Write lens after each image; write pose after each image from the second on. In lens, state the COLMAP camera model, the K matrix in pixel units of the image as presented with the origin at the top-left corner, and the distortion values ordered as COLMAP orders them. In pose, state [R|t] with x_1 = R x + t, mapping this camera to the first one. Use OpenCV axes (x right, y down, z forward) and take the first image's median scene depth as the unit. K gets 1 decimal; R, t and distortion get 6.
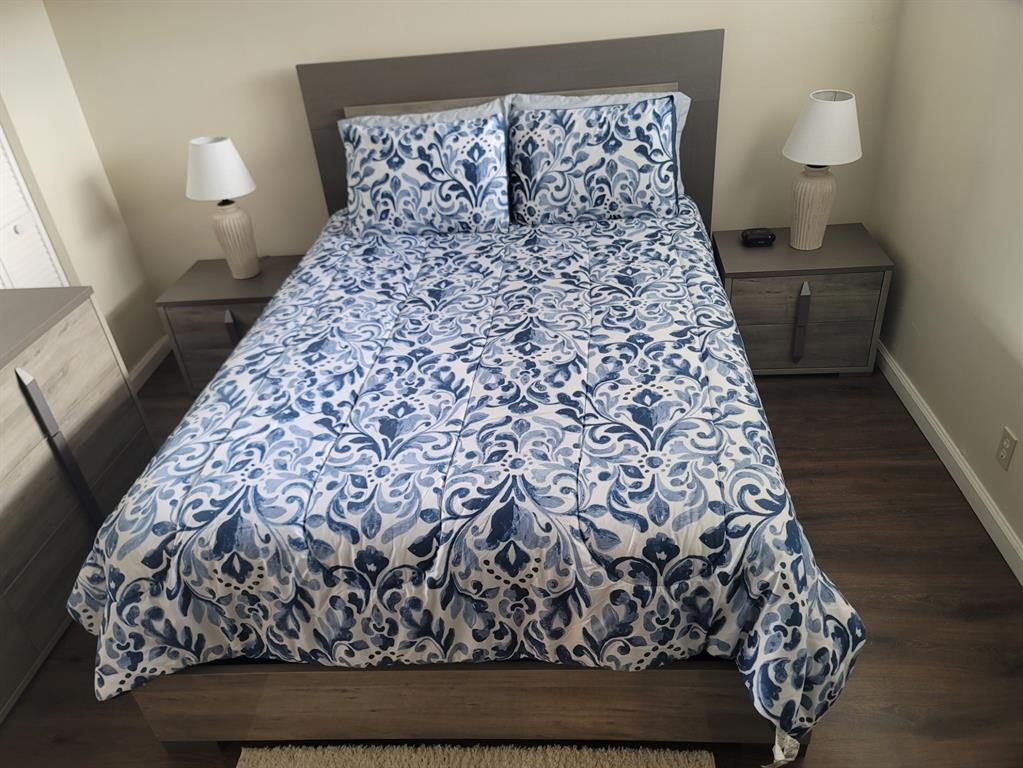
lens RADIAL K [[763.8, 0, 509.9], [0, 763.8, 387.2], [0, 0, 1]] dist [0.039065, -0.000891]
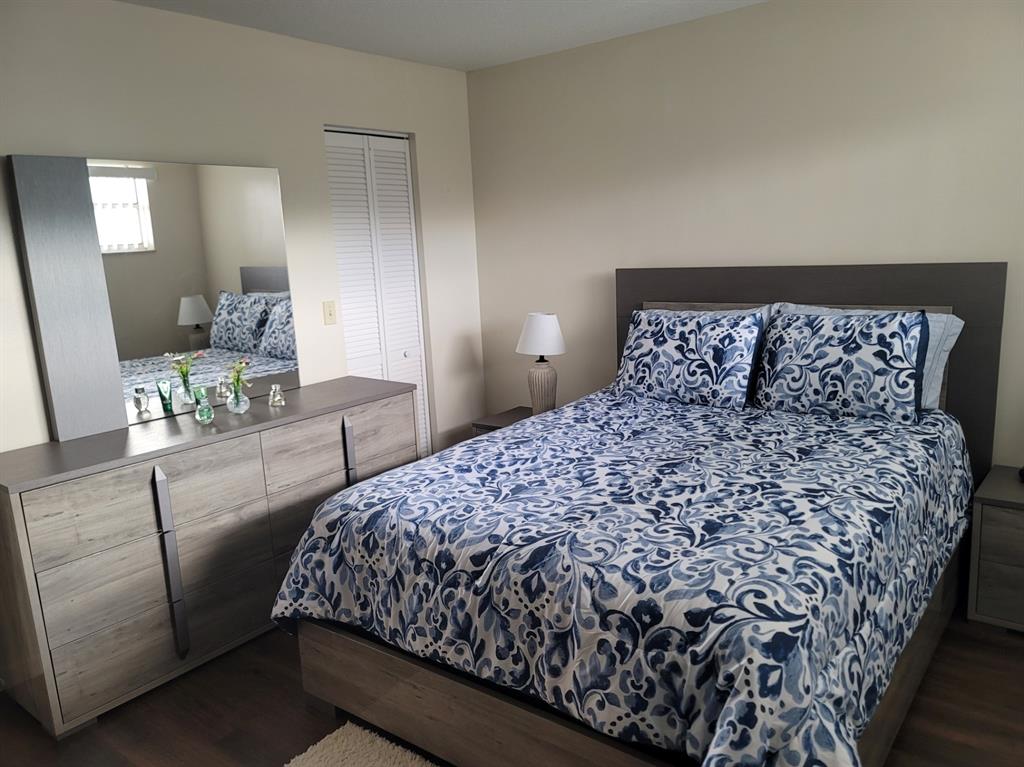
lens RADIAL K [[758.1, 0, 512.0], [0, 758.1, 368.9], [0, 0, 1]] dist [0.043060, -0.003959]
pose [[0.834124, 0.138682, -0.533857, 0.401222], [-0.313343, 0.915672, -0.251715, 0.160627], [0.453930, 0.377242, 0.807240, -0.068311]]
